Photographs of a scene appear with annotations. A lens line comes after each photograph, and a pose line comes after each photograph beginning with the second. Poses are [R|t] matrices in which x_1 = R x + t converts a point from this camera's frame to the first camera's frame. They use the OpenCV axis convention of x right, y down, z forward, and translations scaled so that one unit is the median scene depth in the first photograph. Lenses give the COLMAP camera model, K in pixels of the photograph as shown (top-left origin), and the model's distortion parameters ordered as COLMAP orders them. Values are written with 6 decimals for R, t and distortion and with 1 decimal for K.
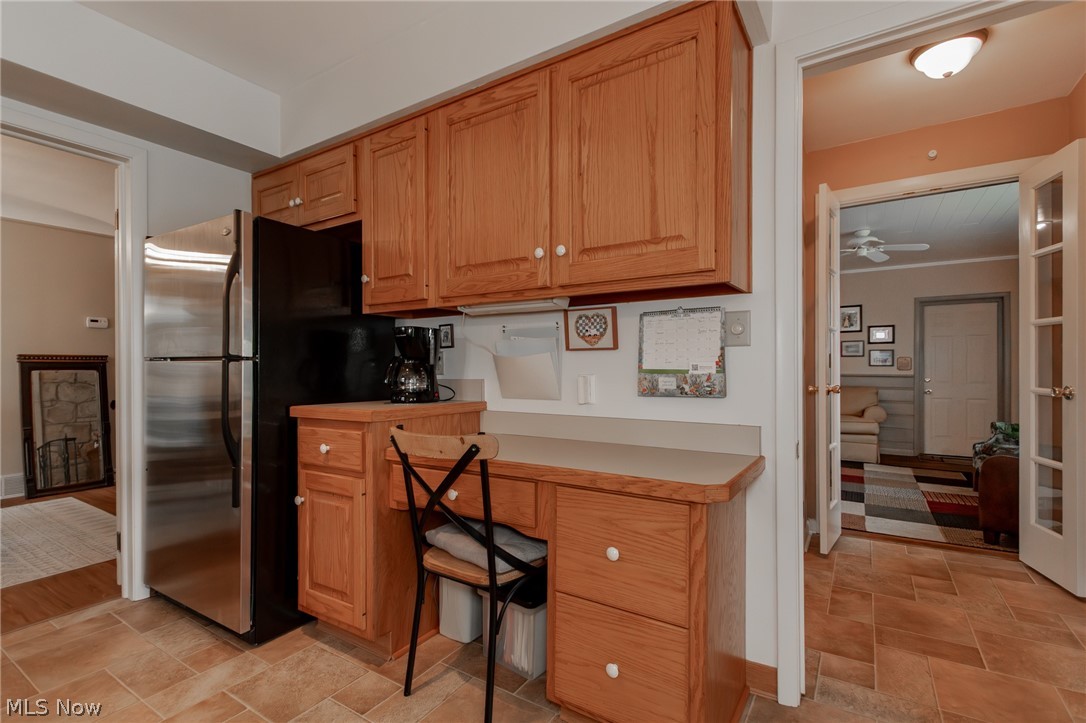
lens RADIAL K [[500.3, 0, 541.6], [0, 500.3, 369.9], [0, 0, 1]] dist [0.000534, -0.001195]
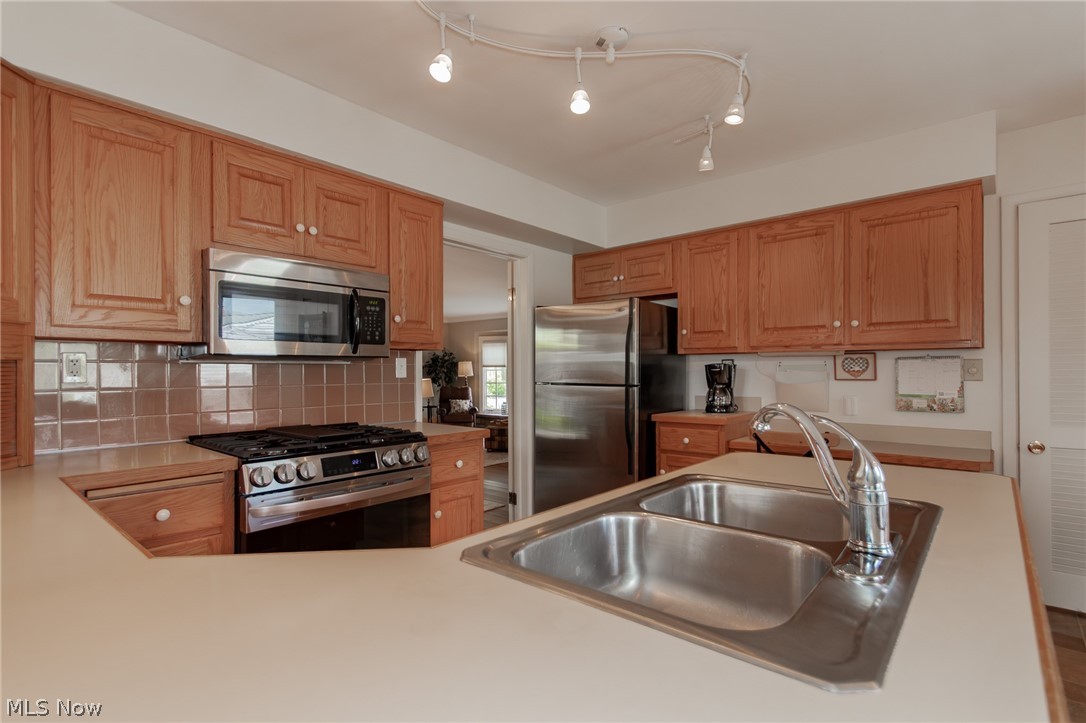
lens RADIAL K [[522.2, 0, 534.7], [0, 522.2, 367.6], [0, 0, 1]] dist [0.008634, -0.000152]
pose [[0.988852, -0.000863, -0.148897, -0.697064], [-0.000597, 0.999952, -0.009759, -0.068647], [0.148898, 0.009739, 0.988805, -0.811779]]
